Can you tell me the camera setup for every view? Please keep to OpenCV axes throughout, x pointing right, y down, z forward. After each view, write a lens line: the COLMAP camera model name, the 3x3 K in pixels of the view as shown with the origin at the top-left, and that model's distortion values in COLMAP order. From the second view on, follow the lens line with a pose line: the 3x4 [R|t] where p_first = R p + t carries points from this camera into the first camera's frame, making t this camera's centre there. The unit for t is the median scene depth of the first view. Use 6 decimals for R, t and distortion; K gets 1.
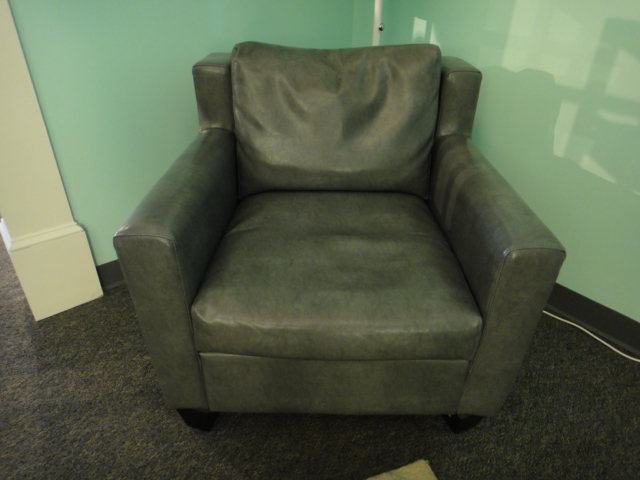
lens RADIAL K [[444.2, 0, 319.2], [0, 444.2, 239.2], [0, 0, 1]] dist [-0.000637, -0.001102]
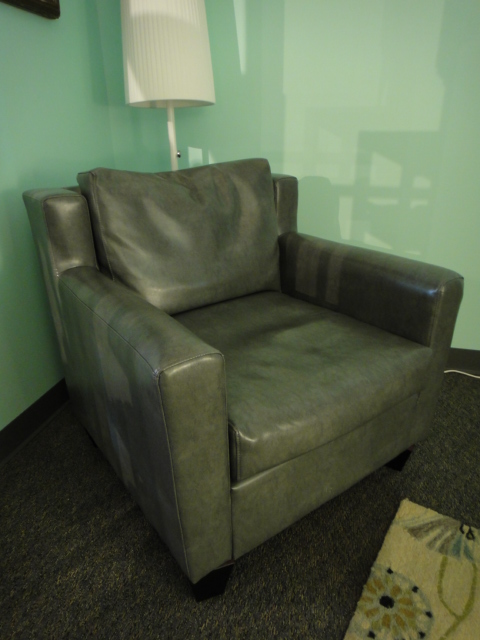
lens RADIAL K [[449.7, 0, 247.6], [0, 449.7, 327.8], [0, 0, 1]] dist [0.003059, 0.005720]
pose [[0.799504, -0.258536, 0.542174, -0.570630], [0.327850, 0.944145, -0.033240, -0.000573], [-0.503297, 0.204328, 0.839608, 0.158858]]
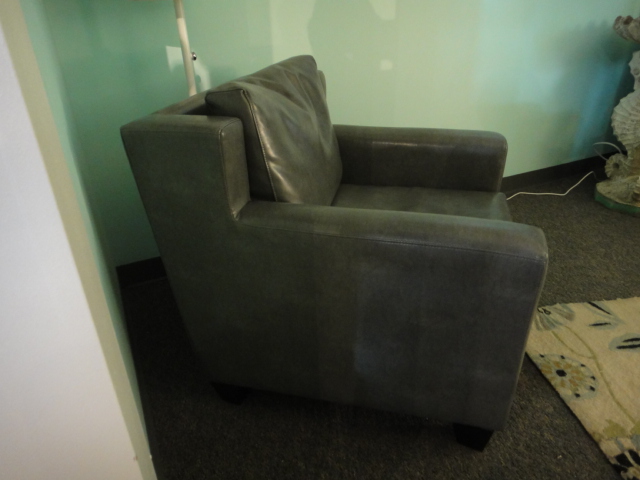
lens RADIAL K [[449.7, 0, 320.0], [0, 449.7, 240.0], [0, 0, 1]] dist [0.003059, 0.005720]
pose [[0.231796, -0.477661, 0.847414, -1.032180], [0.524348, 0.795103, 0.304748, -0.441423], [-0.819347, 0.373700, 0.434762, 0.733588]]
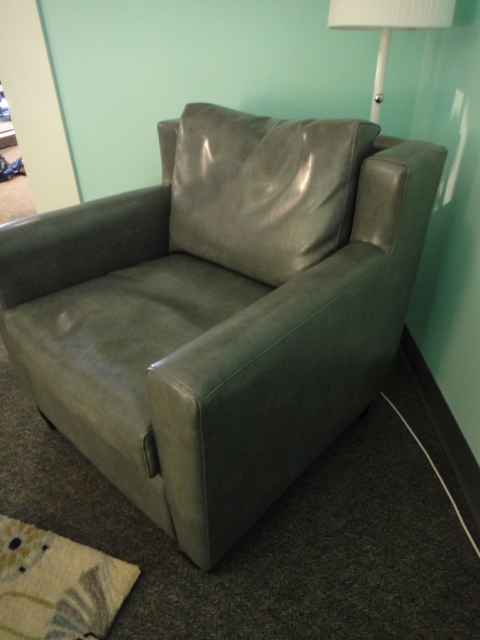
lens RADIAL K [[449.7, 0, 247.6], [0, 449.7, 327.8], [0, 0, 1]] dist [0.003059, 0.005720]
pose [[0.759297, 0.334704, -0.558069, 0.743708], [-0.316749, 0.939231, 0.132345, -0.161508], [0.568452, 0.076279, 0.819172, 0.319881]]
